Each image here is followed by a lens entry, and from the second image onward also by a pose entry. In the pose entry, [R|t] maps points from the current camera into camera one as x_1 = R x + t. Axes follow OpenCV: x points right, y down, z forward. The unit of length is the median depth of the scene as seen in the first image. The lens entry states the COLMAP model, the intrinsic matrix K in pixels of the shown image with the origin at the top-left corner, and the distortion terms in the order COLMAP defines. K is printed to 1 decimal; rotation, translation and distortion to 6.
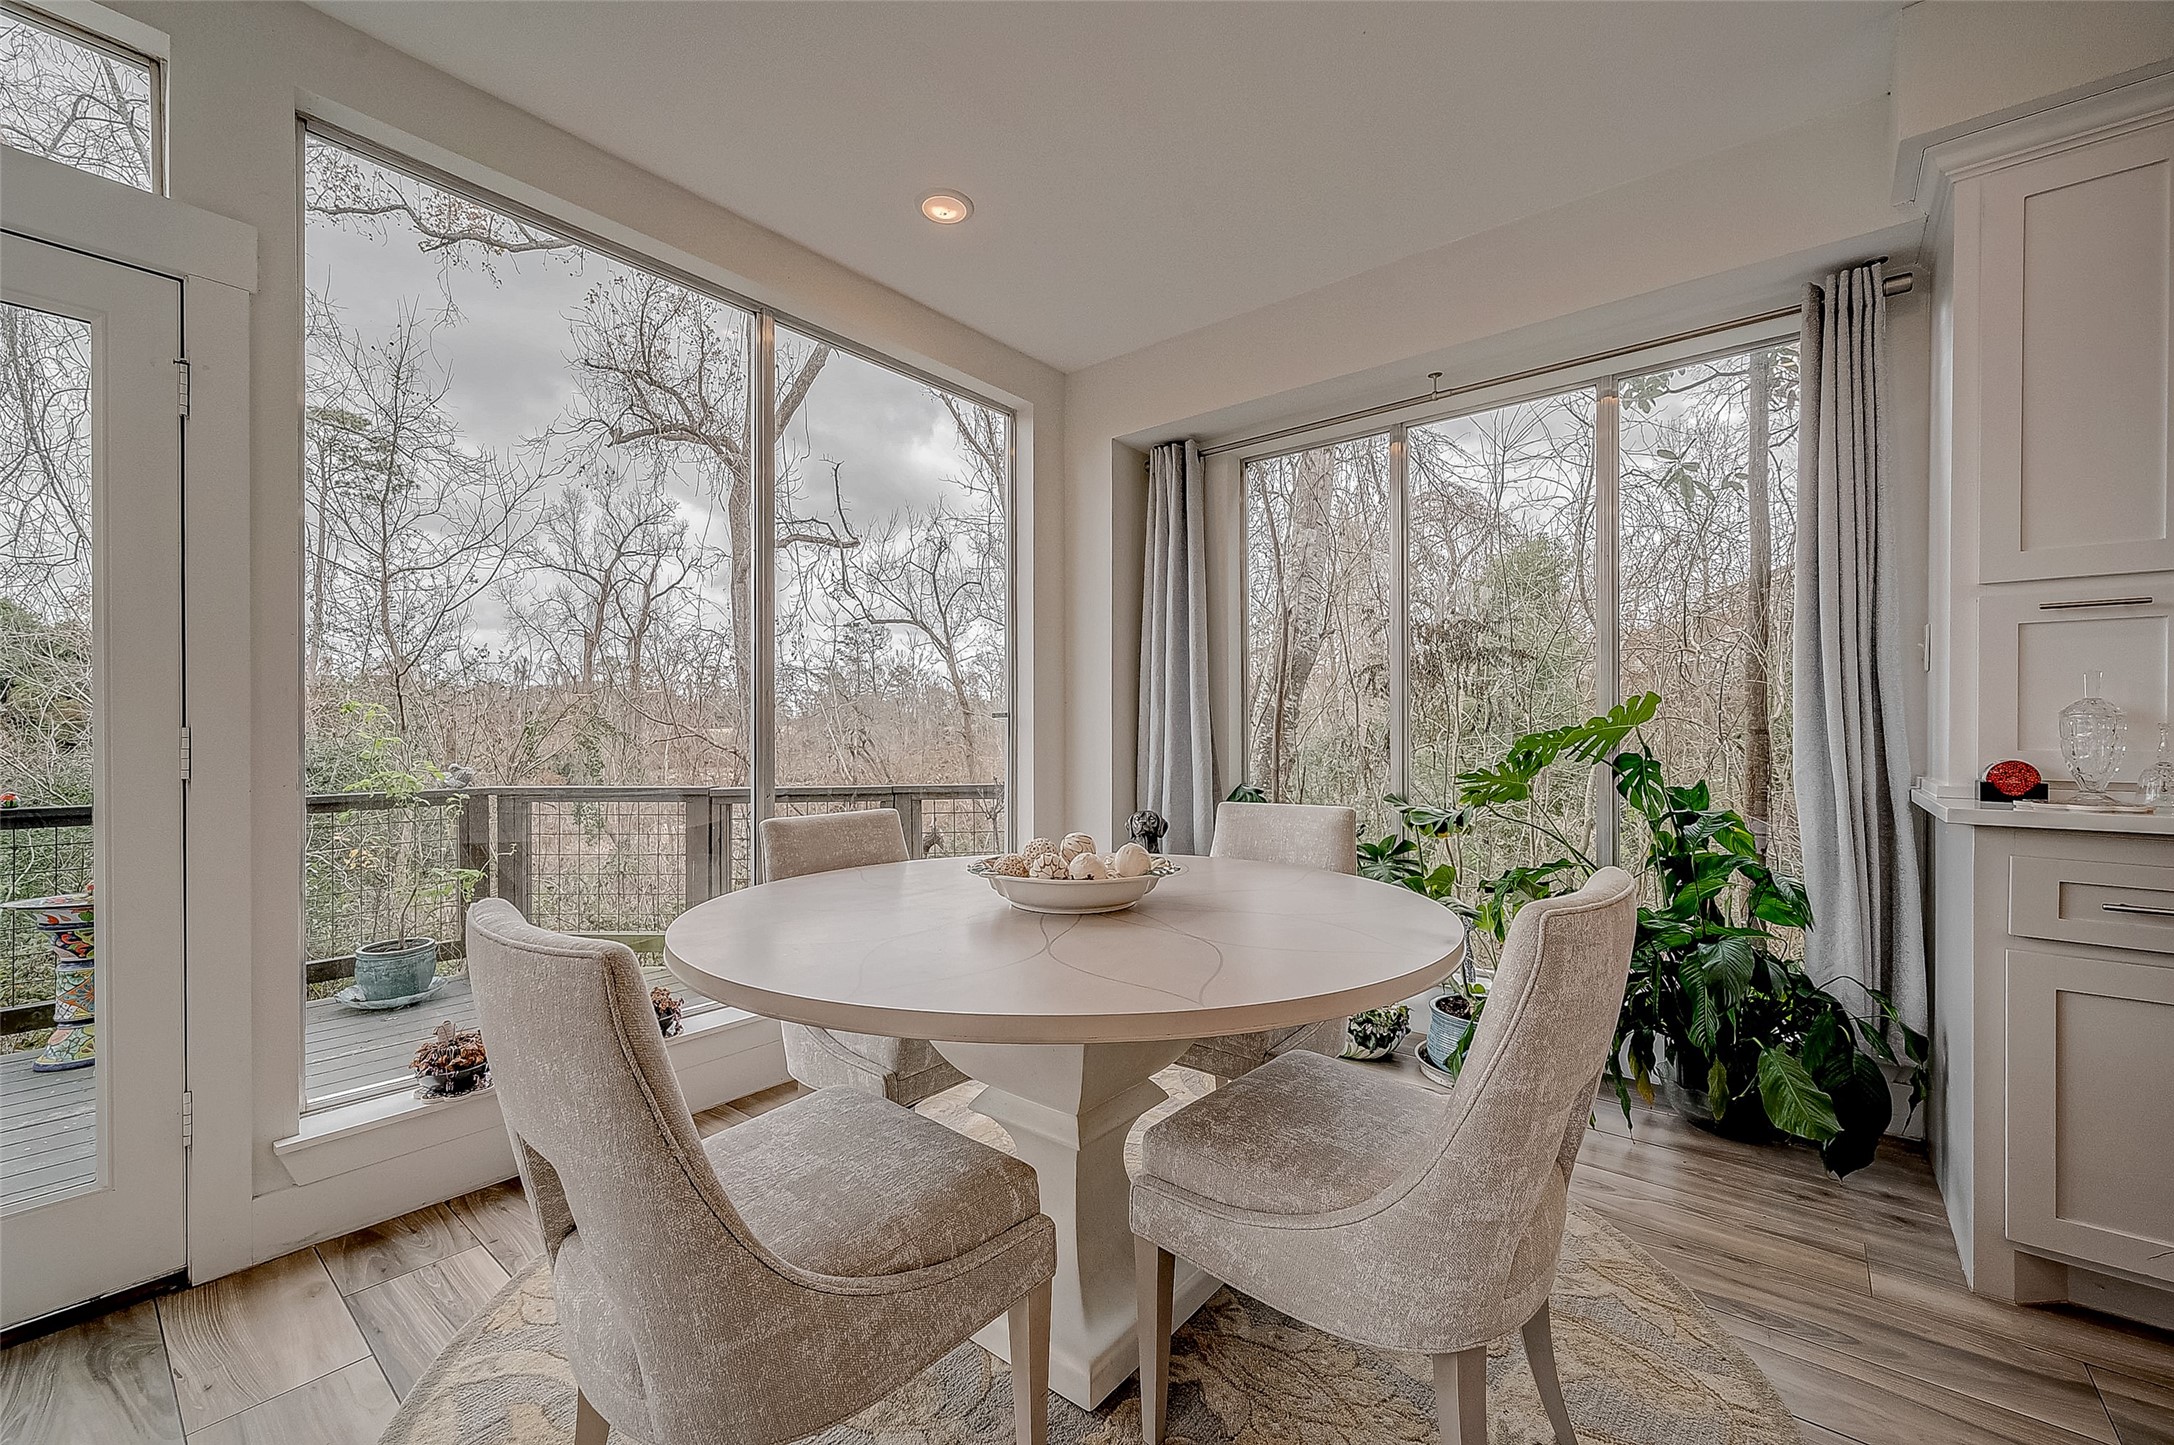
lens RADIAL K [[867.3, 0, 1088.7], [0, 867.3, 728.3], [0, 0, 1]] dist [0.003522, -0.001997]
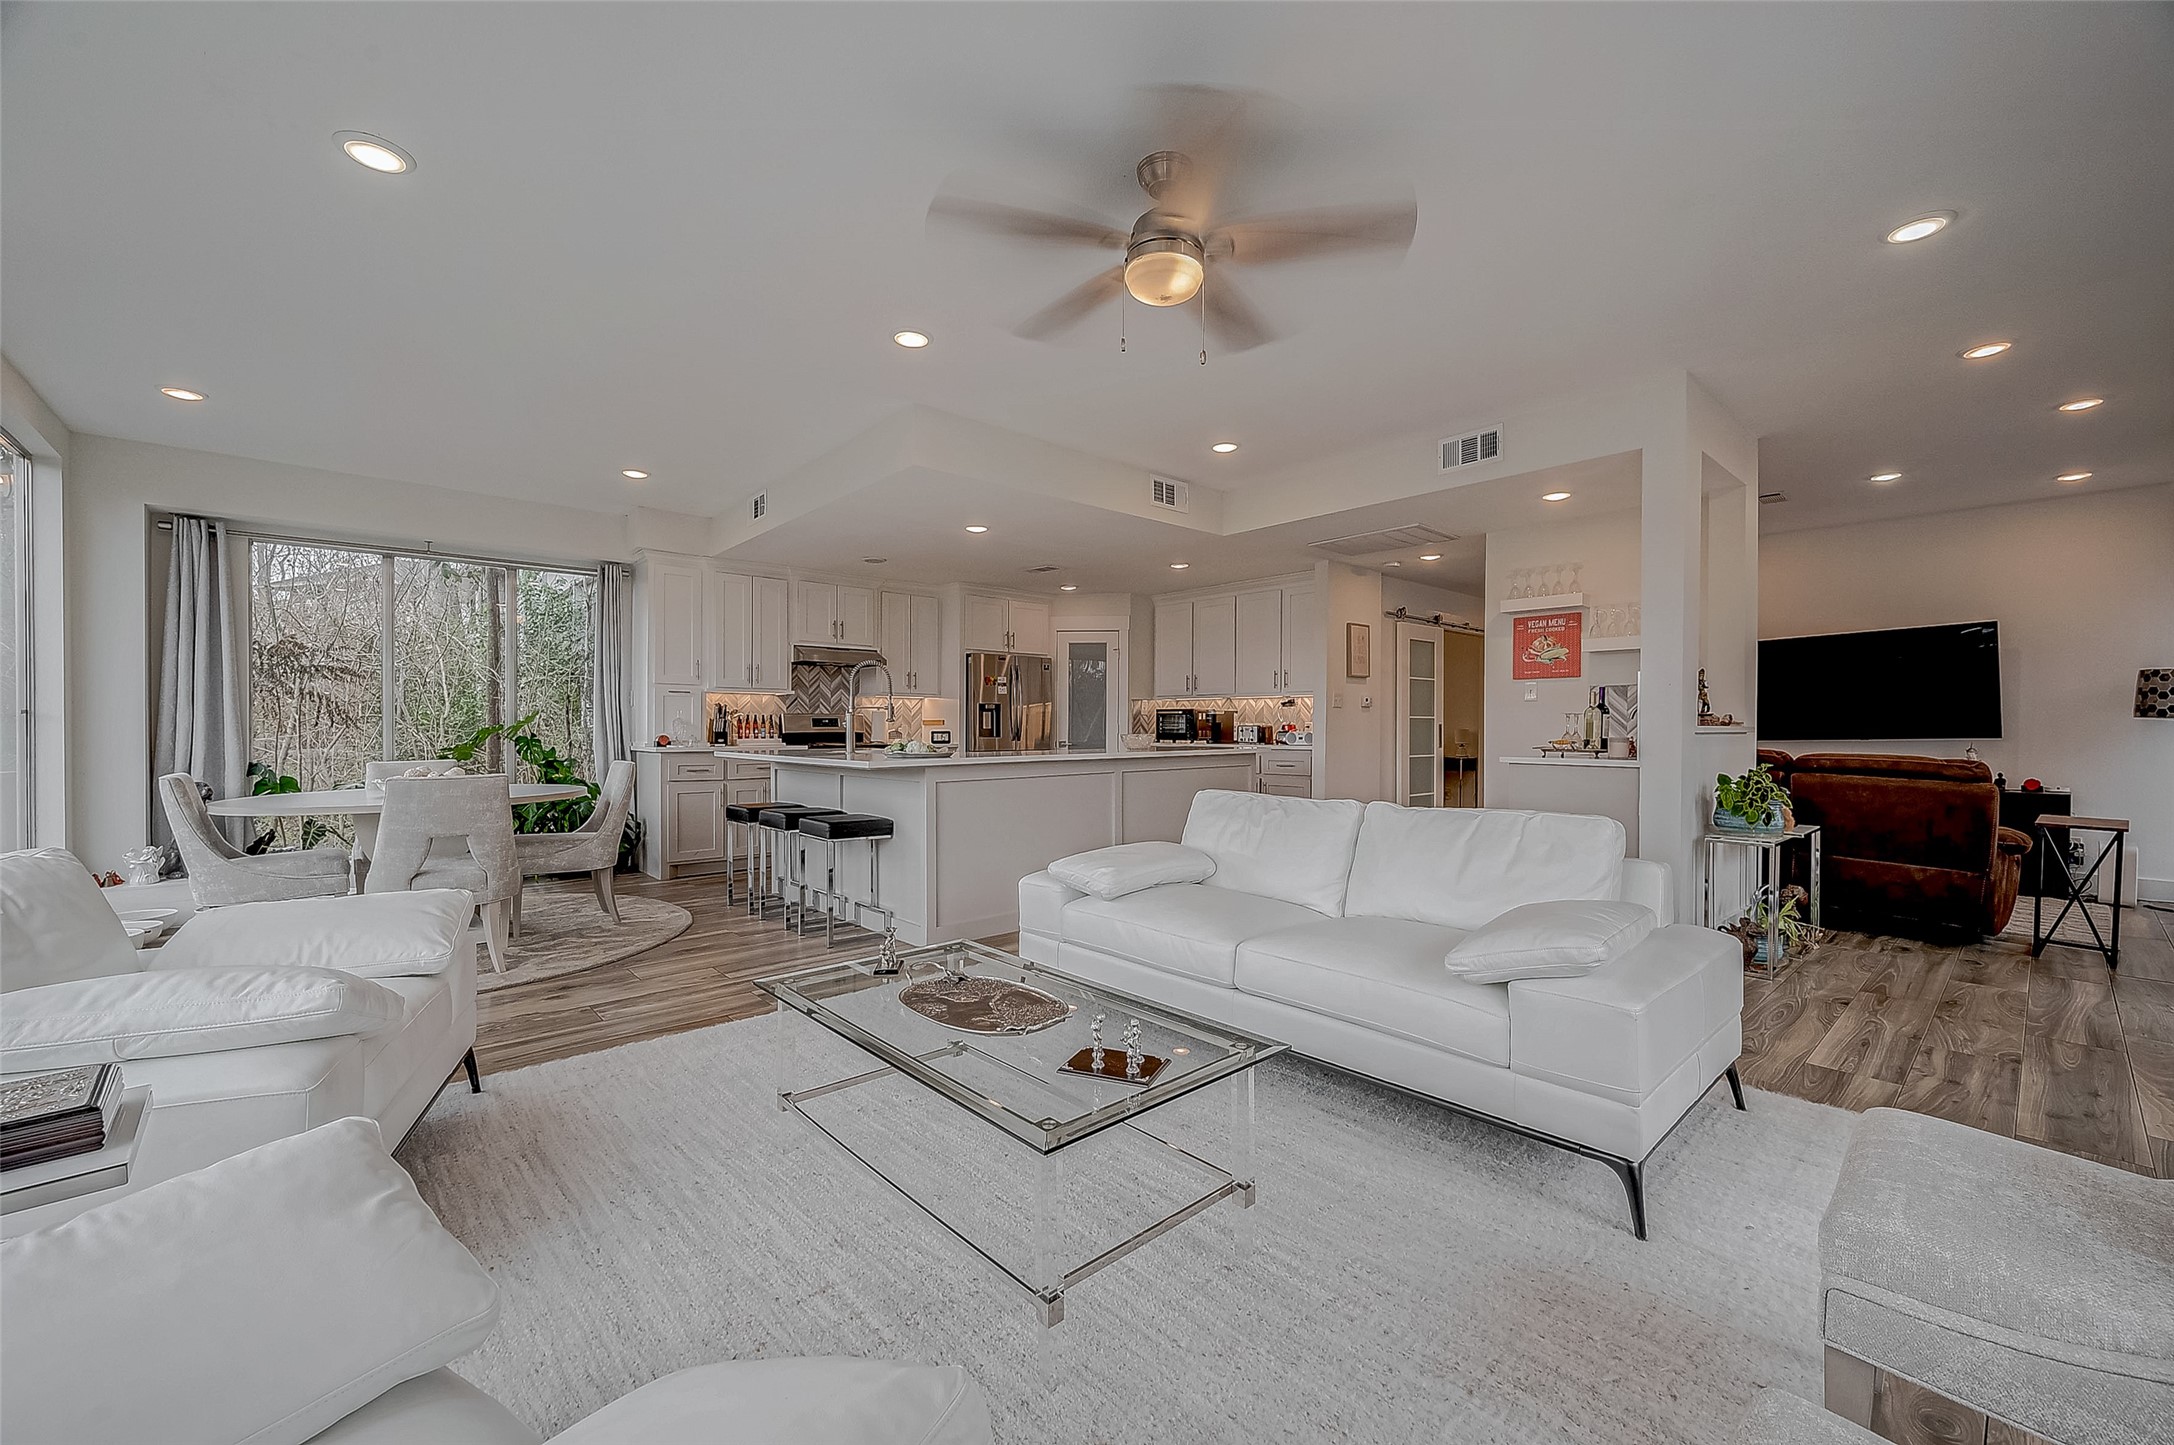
lens RADIAL K [[867.3, 0, 1092.4], [0, 867.3, 727.4], [0, 0, 1]] dist [0.003522, -0.001997]
pose [[0.152160, -0.000361, 0.988356, -0.933070], [-0.004952, 0.999987, 0.001128, -0.002543], [-0.988343, -0.005066, 0.152156, -0.548318]]
